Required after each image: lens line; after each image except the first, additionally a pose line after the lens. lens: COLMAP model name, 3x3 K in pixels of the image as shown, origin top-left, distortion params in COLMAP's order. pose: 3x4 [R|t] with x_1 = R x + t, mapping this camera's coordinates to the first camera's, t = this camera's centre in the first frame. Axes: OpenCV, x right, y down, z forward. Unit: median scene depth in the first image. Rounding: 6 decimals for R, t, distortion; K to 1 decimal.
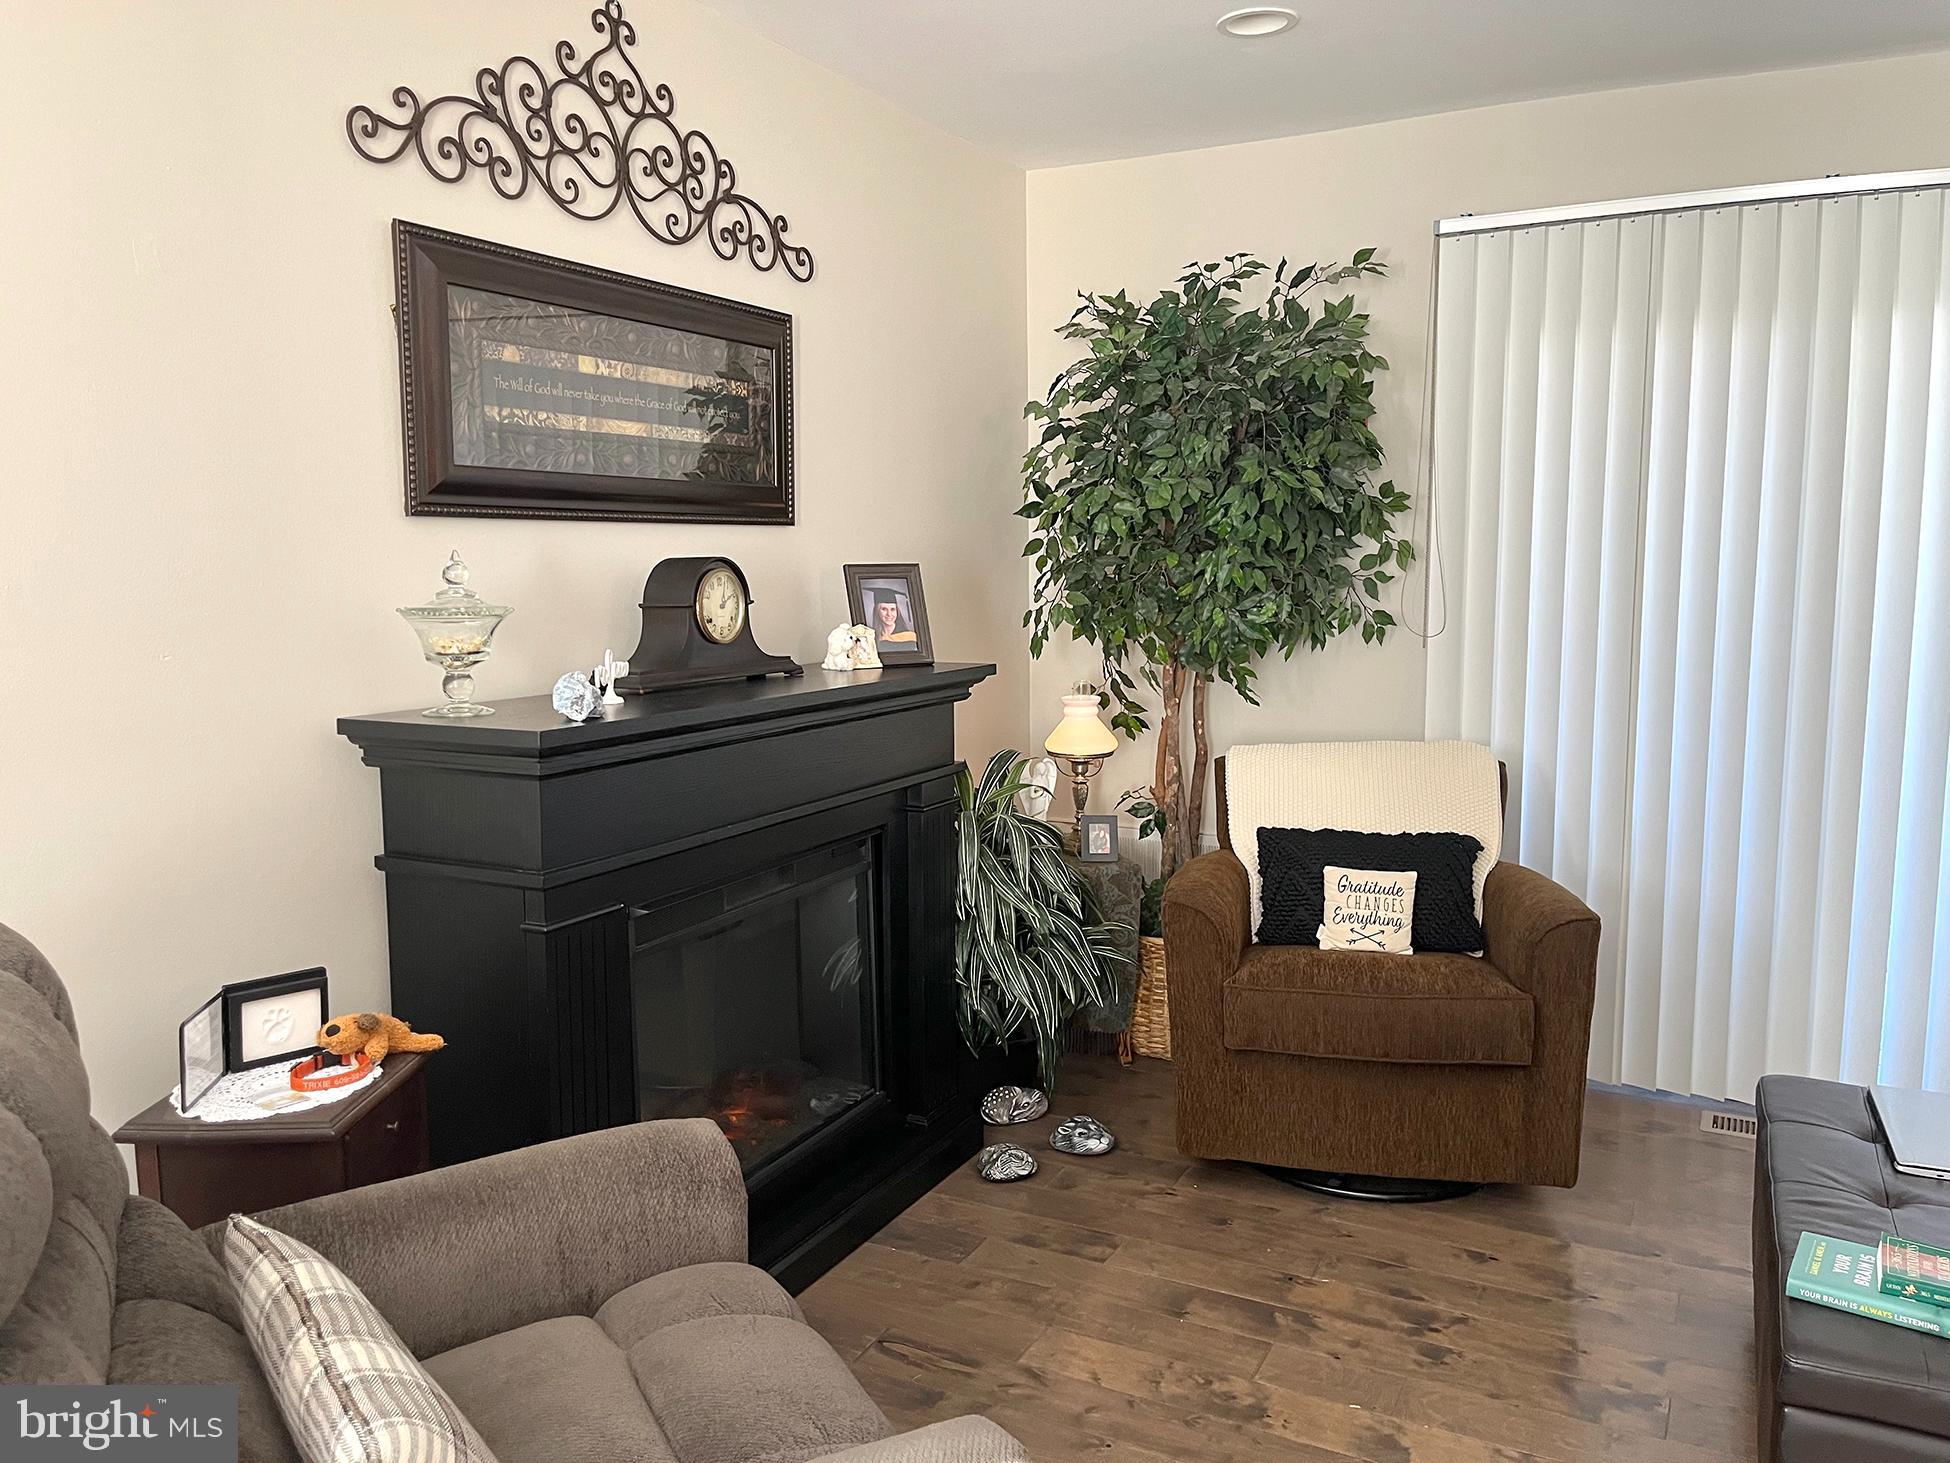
lens RADIAL K [[1462.1, 0, 961.9], [0, 1462.1, 707.1], [0, 0, 1]] dist [0.056851, -0.094195]
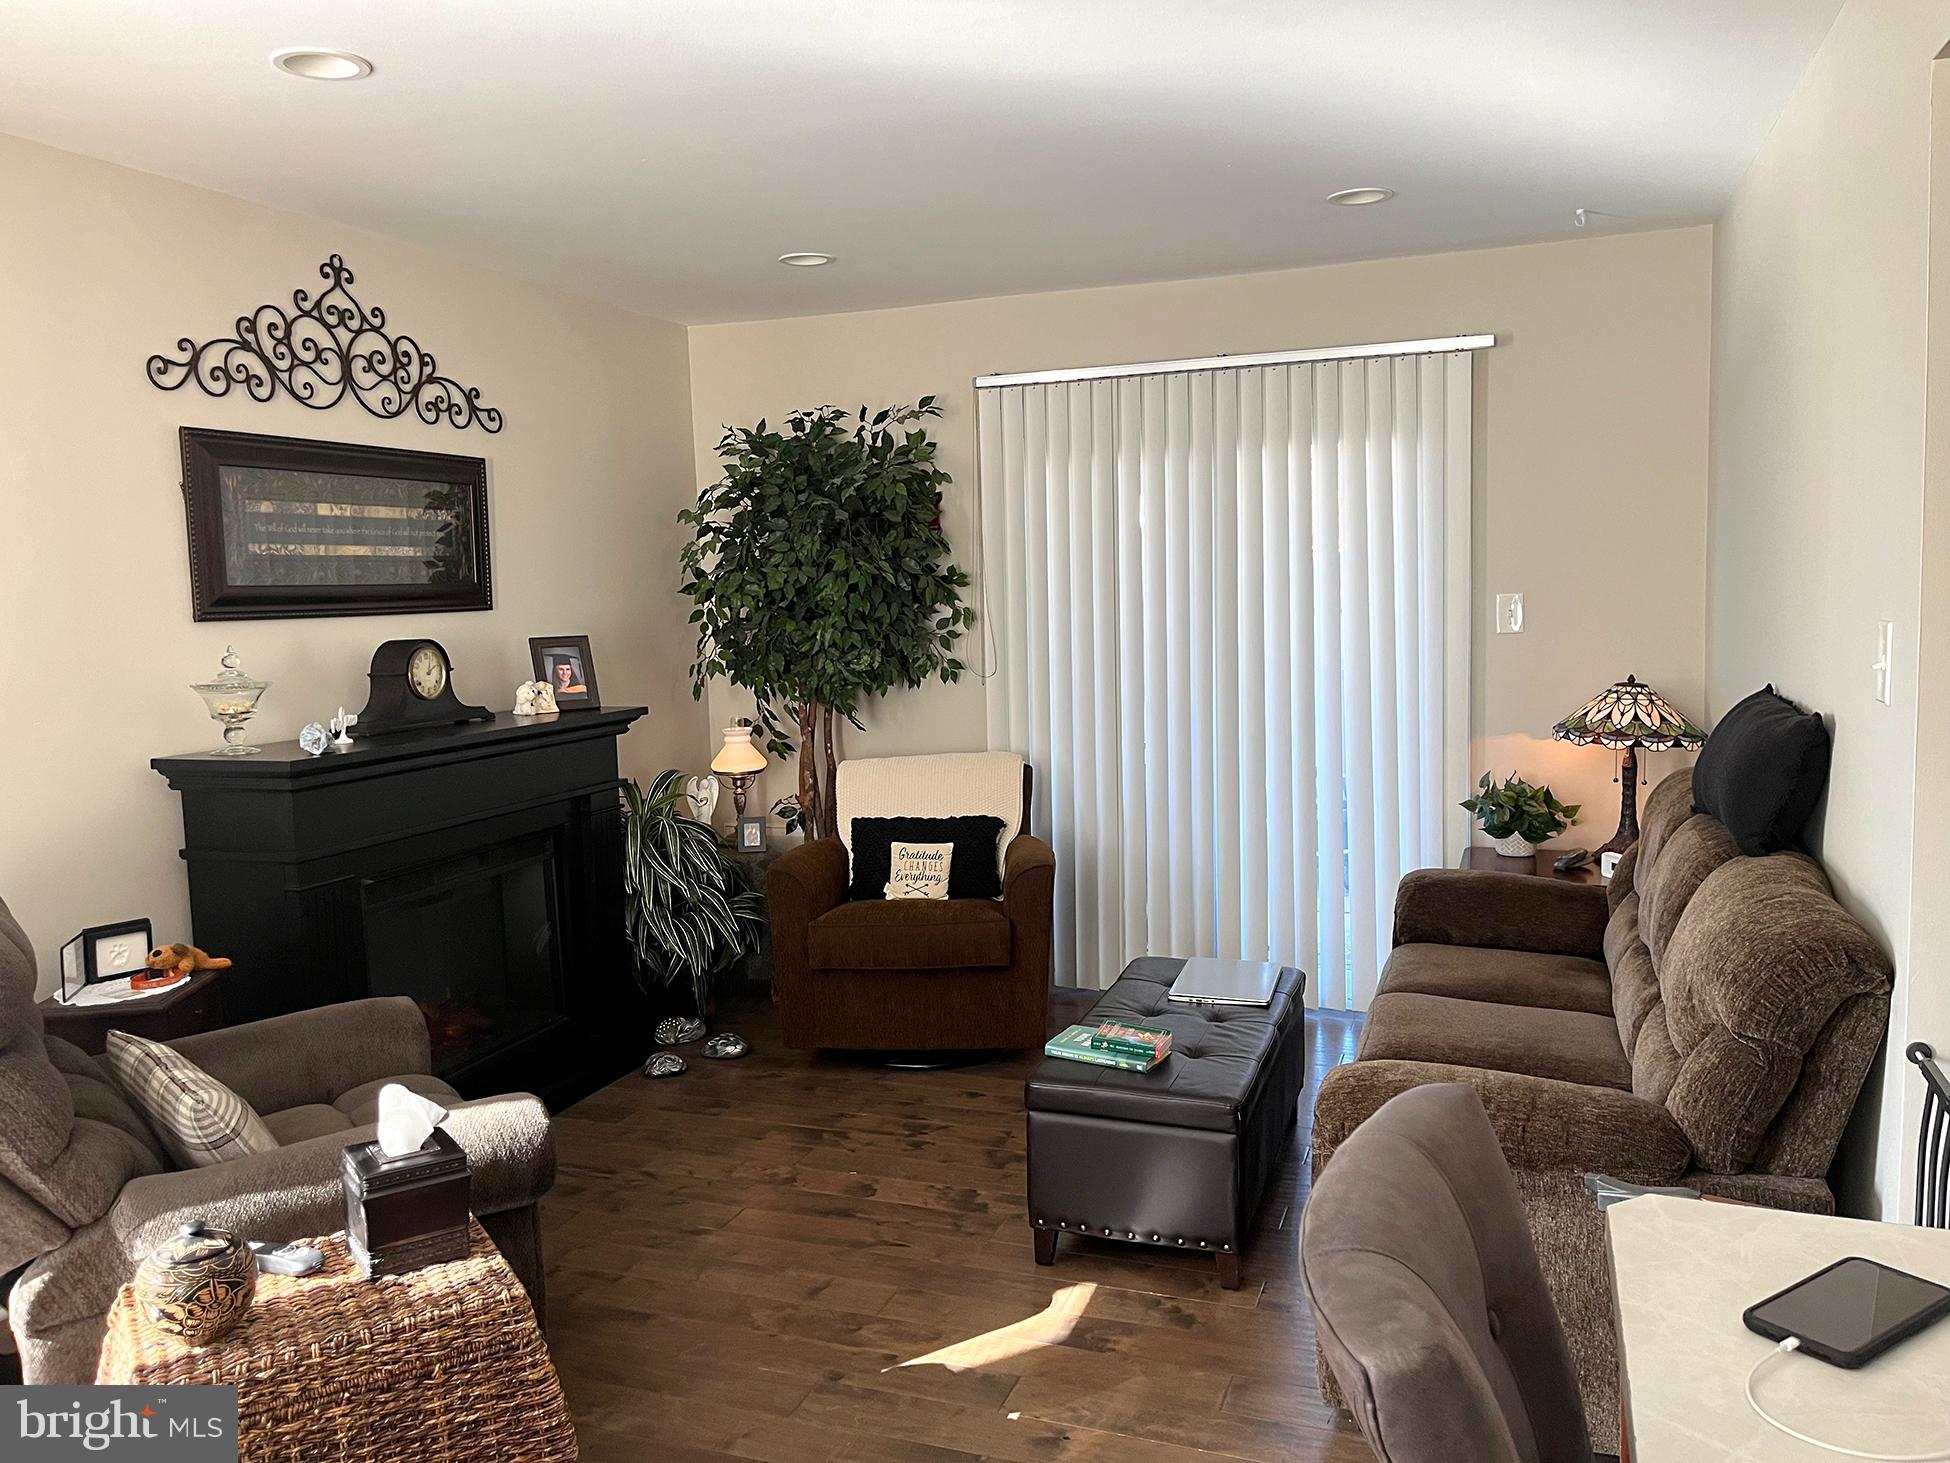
lens RADIAL K [[1472.8, 0, 970.7], [0, 1472.8, 720.8], [0, 0, 1]] dist [0.075079, -0.100641]
pose [[0.991498, -0.032506, 0.125993, 0.153436], [0.034178, 0.999354, -0.011134, 0.010045], [-0.125549, 0.015346, 0.991969, -0.439050]]
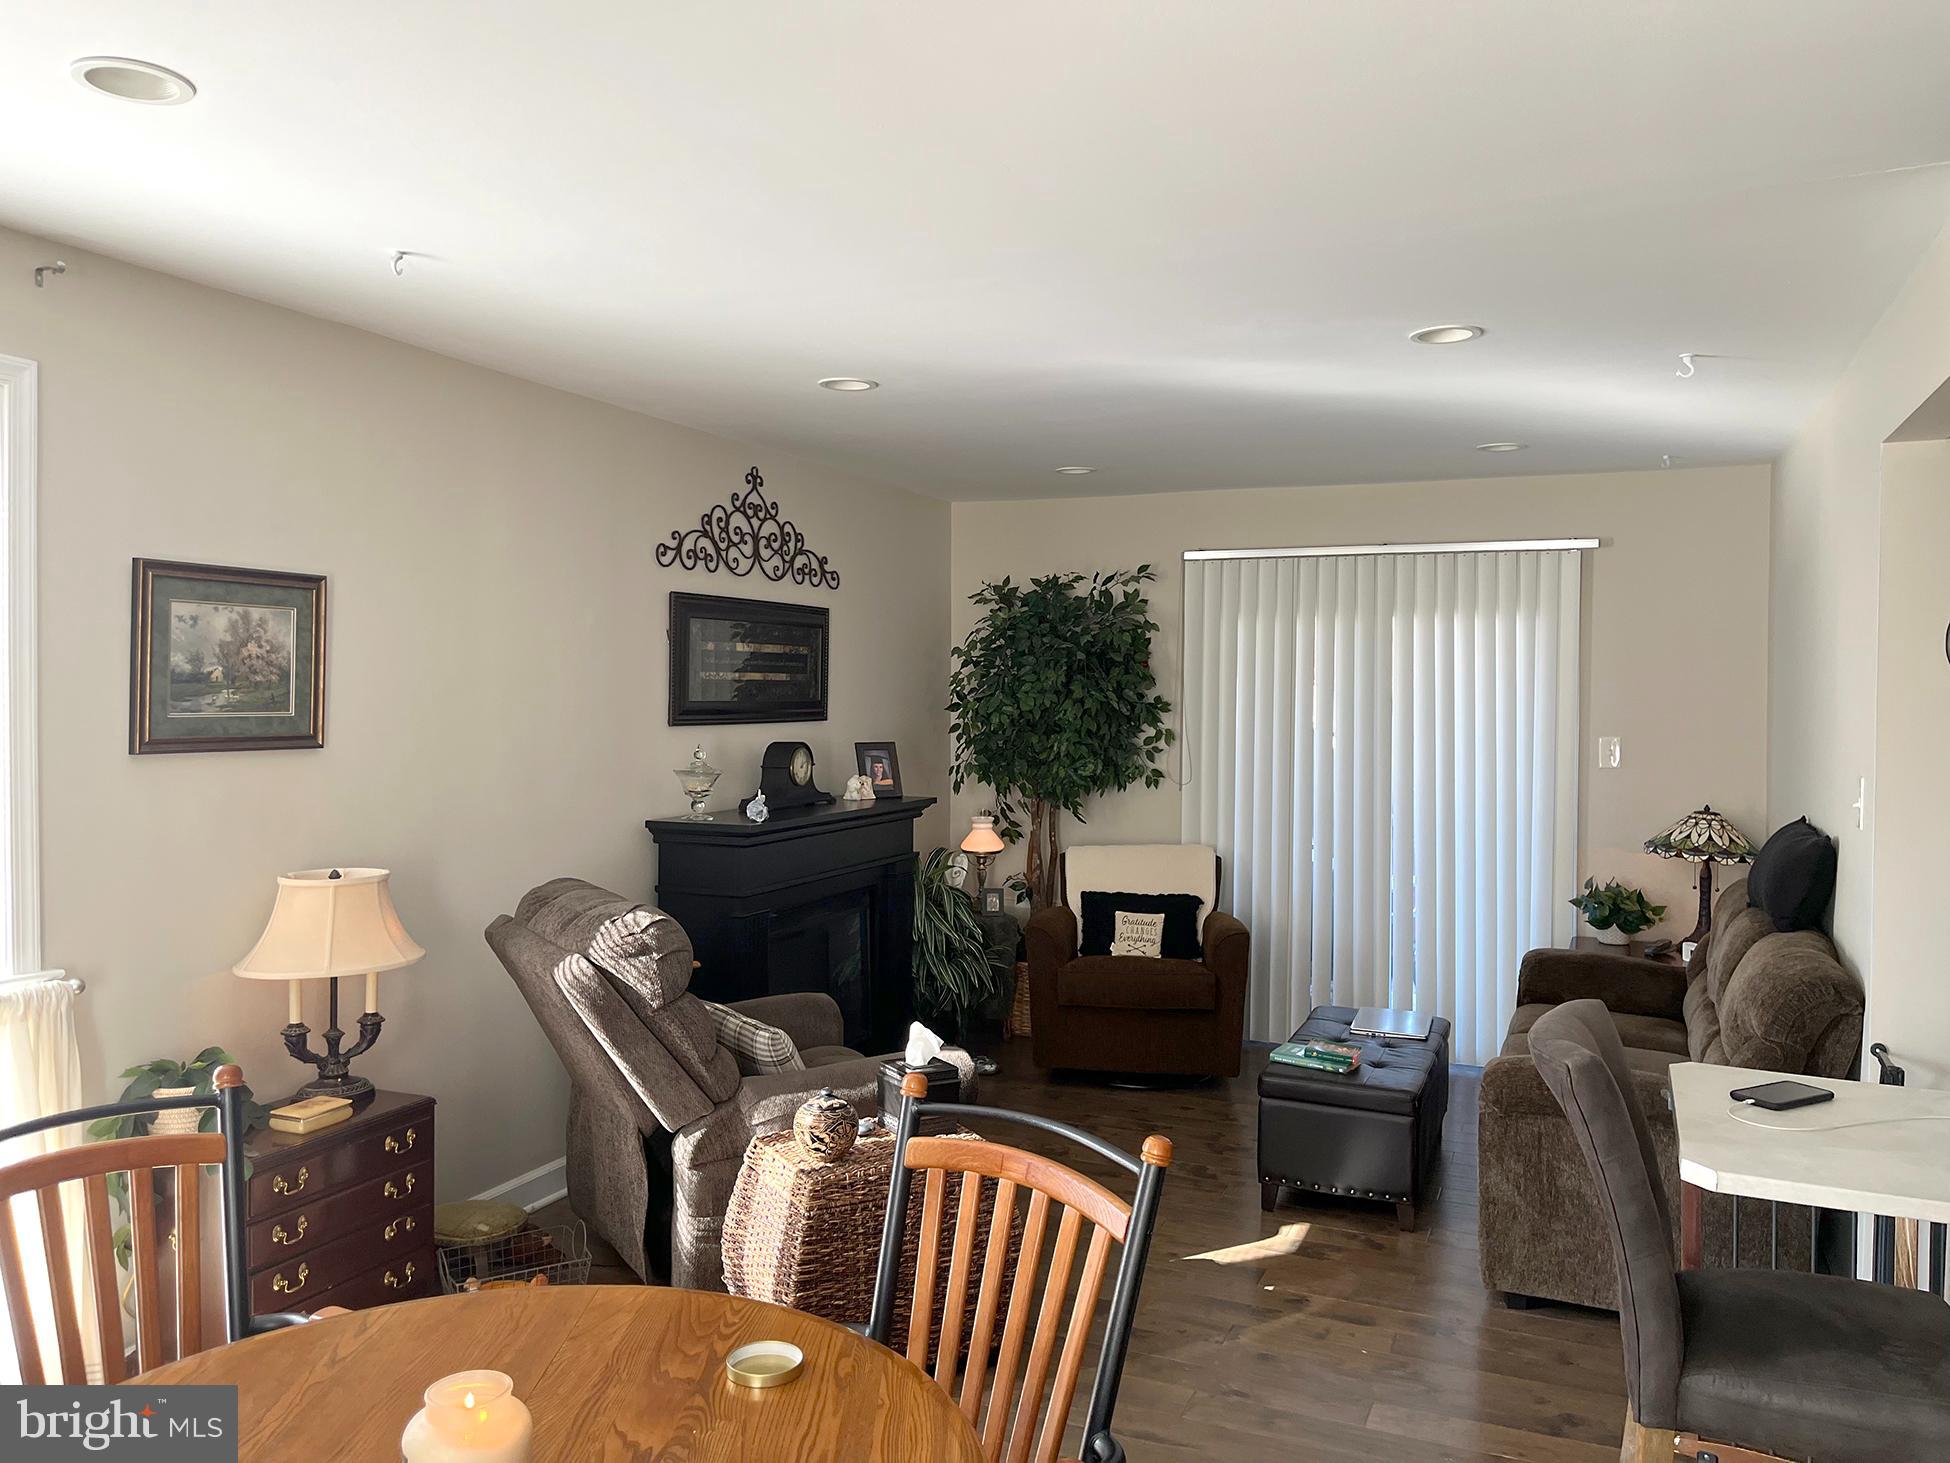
lens RADIAL K [[1475.9, 0, 979.0], [0, 1475.9, 704.4], [0, 0, 1]] dist [0.088022, -0.110651]
pose [[0.996592, 0.014990, 0.081120, -0.077156], [-0.007484, 0.995726, -0.092050, 0.024408], [-0.082153, 0.091130, 0.992445, -0.862542]]
